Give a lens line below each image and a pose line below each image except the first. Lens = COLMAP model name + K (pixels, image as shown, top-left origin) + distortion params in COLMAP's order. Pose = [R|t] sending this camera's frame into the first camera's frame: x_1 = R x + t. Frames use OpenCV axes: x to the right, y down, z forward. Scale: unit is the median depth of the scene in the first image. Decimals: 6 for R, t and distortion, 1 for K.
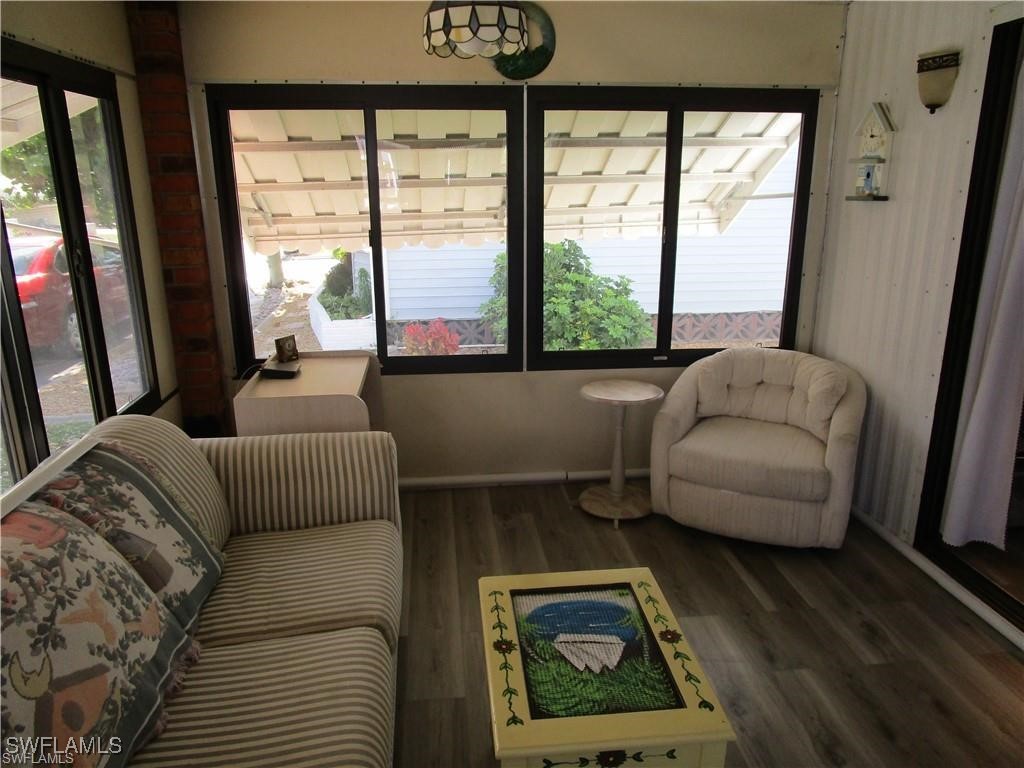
lens RADIAL K [[728.3, 0, 512.0], [0, 728.3, 384.0], [0, 0, 1]] dist [-0.007271, -0.001202]
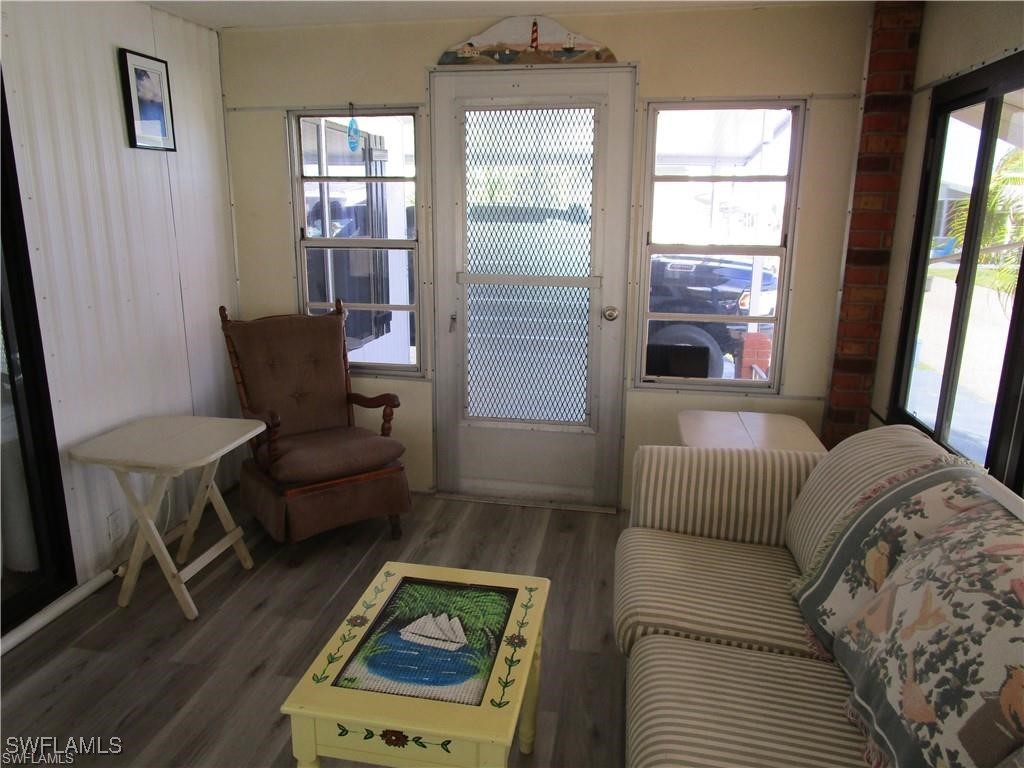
lens RADIAL K [[728.3, 0, 512.0], [0, 728.3, 384.0], [0, 0, 1]] dist [-0.007271, -0.001202]
pose [[-0.963642, -0.070817, 0.257641, -0.243736], [0.067428, 0.868578, 0.490944, -0.452745], [-0.258548, 0.490467, -0.832223, 1.691391]]
